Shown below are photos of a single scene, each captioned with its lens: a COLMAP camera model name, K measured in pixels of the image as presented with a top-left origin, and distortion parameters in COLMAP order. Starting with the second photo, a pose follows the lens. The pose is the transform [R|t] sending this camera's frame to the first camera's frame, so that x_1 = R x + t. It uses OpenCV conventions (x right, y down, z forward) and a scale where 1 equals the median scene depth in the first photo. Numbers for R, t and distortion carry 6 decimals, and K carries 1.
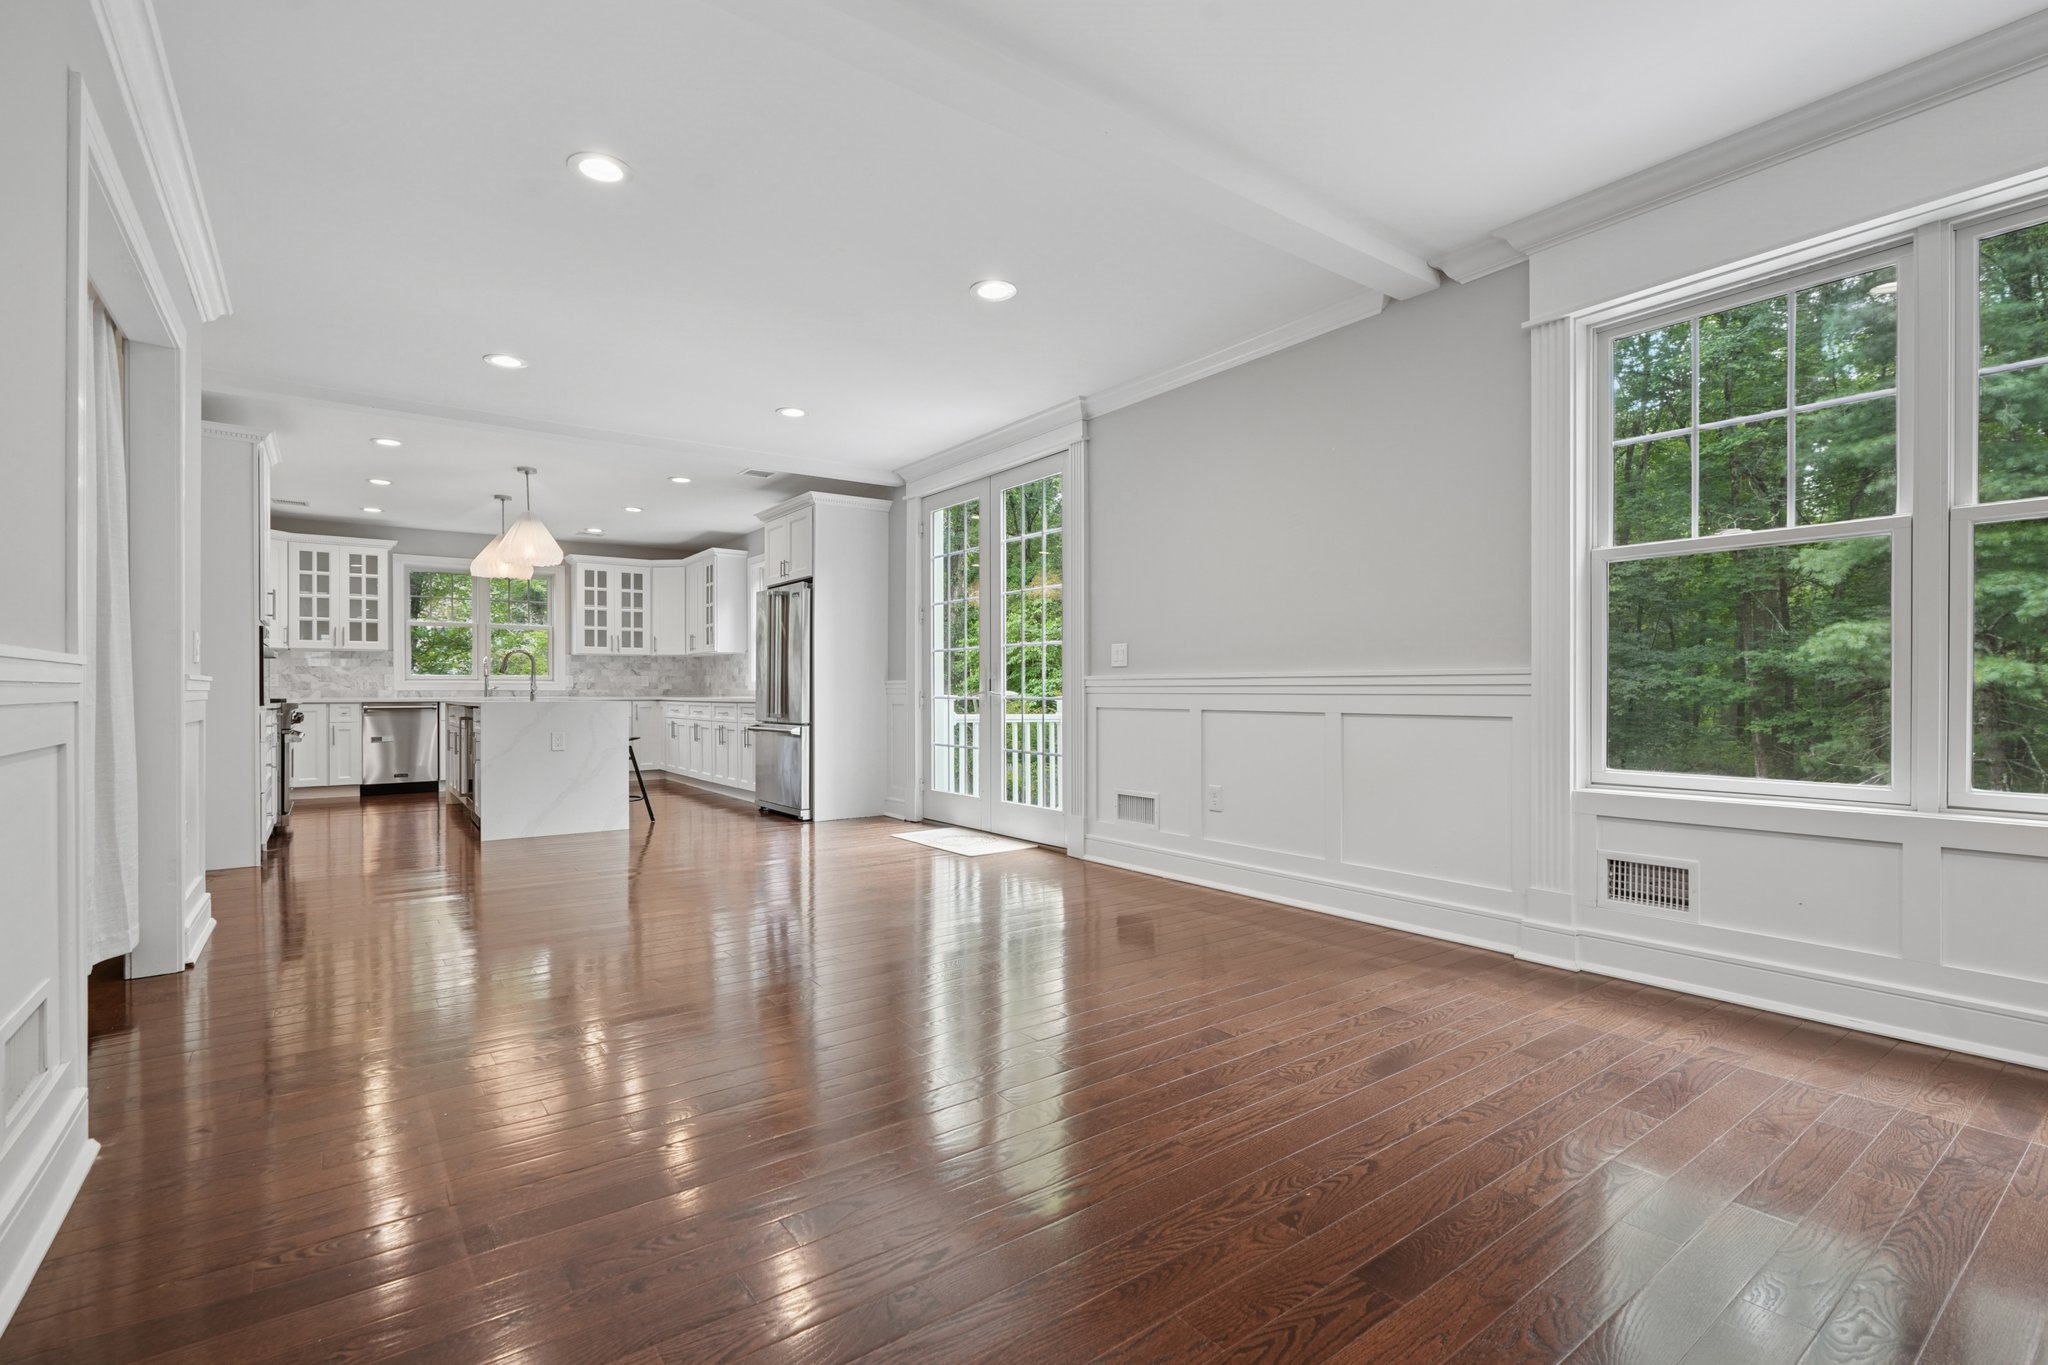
lens RADIAL K [[936.1, 0, 1026.3], [0, 936.1, 682.2], [0, 0, 1]] dist [-0.013347, -0.002692]
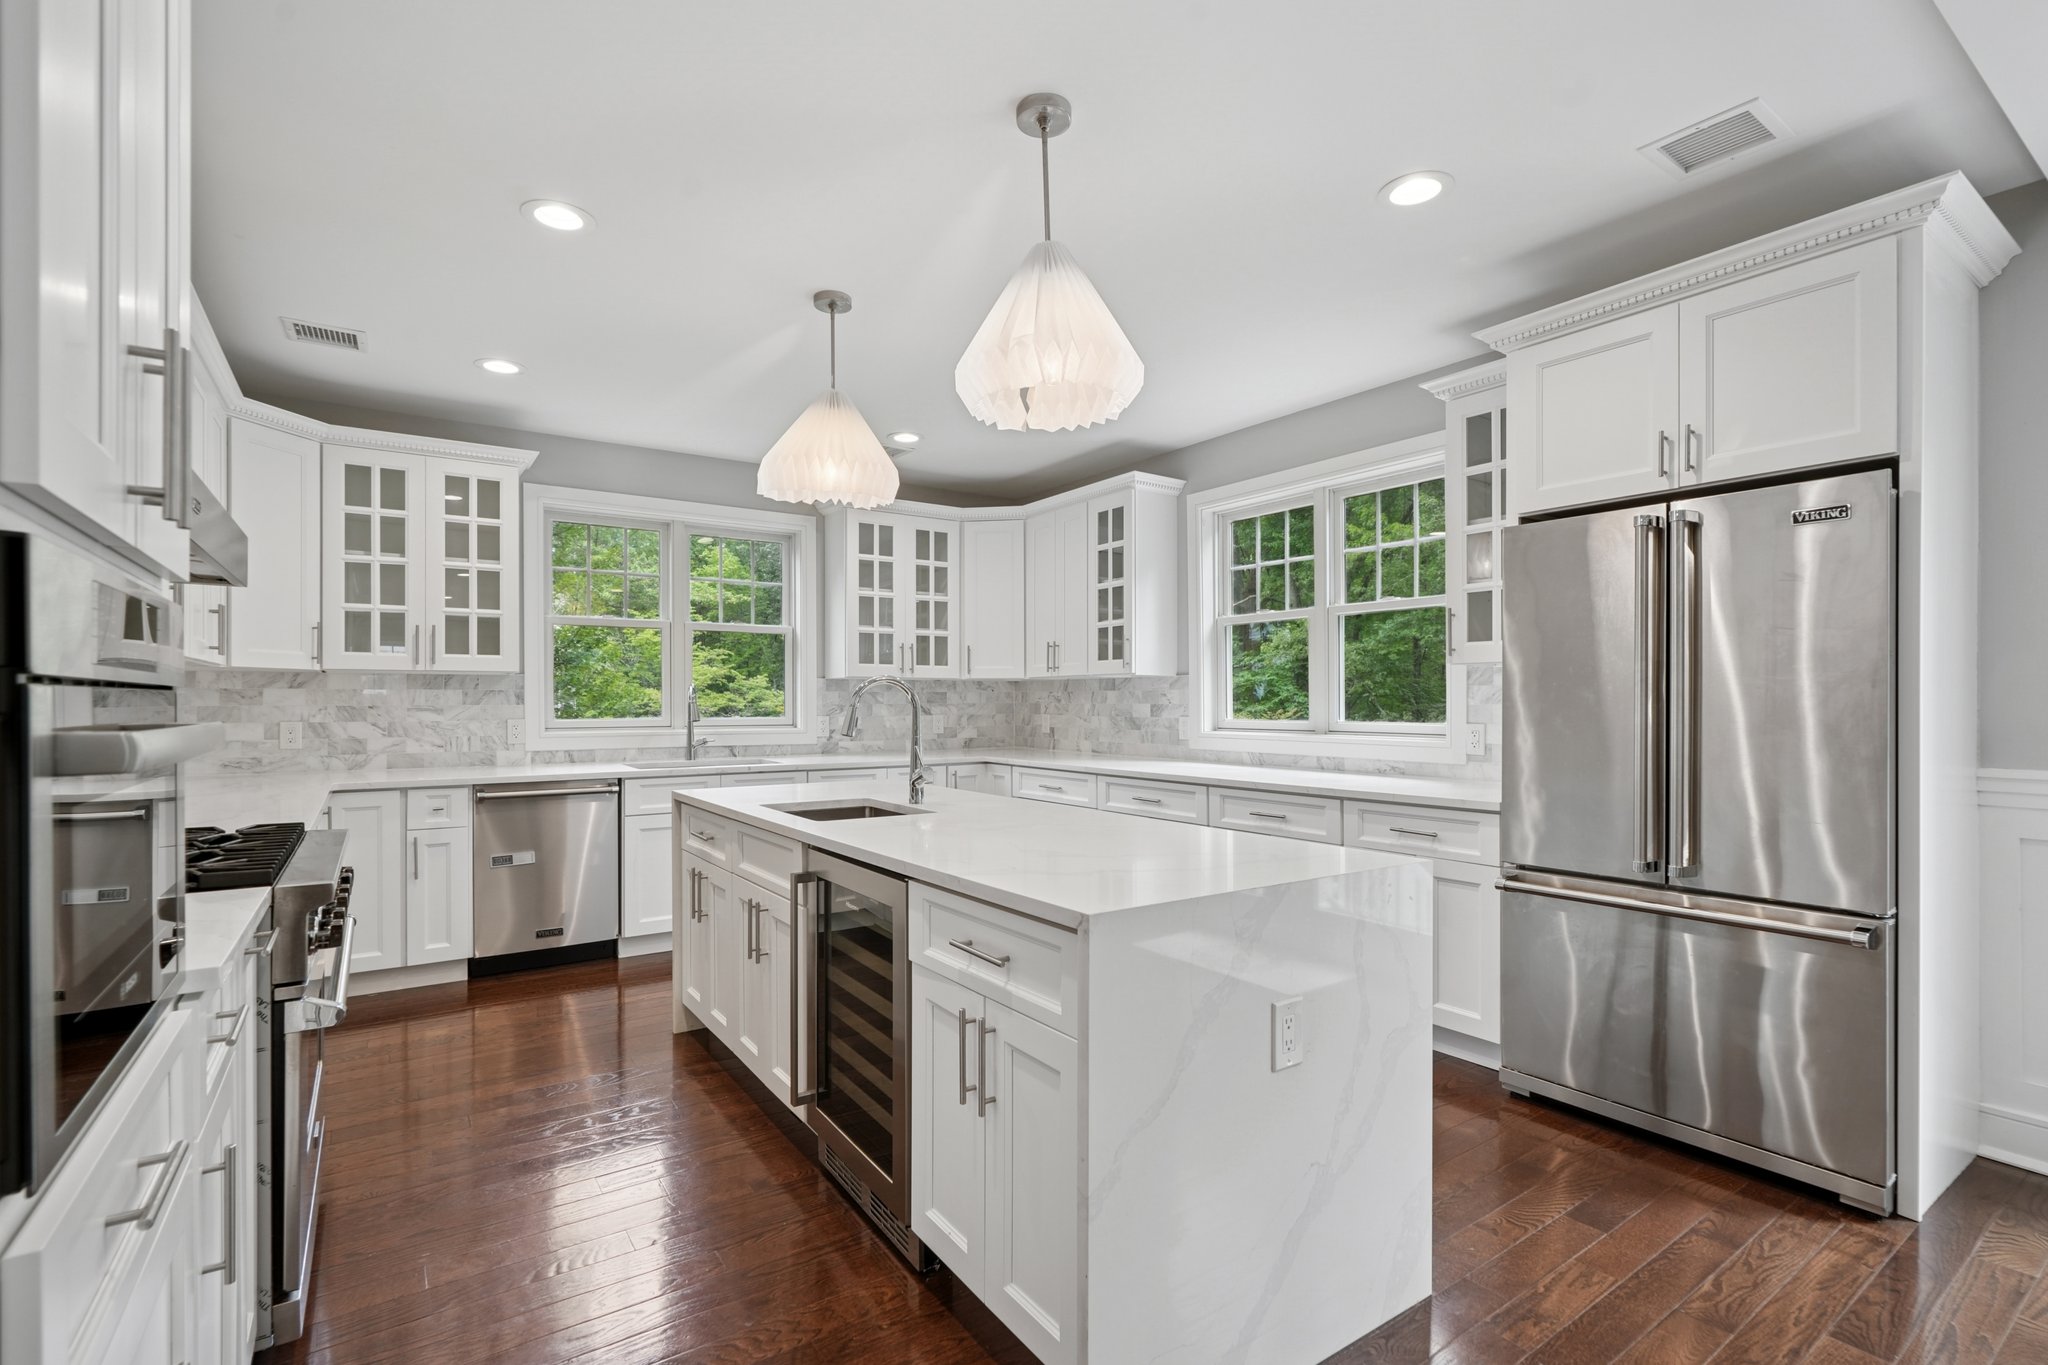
lens RADIAL K [[936.1, 0, 1010.6], [0, 936.1, 695.2], [0, 0, 1]] dist [-0.013347, -0.002692]
pose [[0.998843, 0.000969, -0.048081, -0.404767], [-0.000878, 0.999998, 0.001904, -0.023982], [0.048082, -0.001859, 0.998842, 0.521245]]
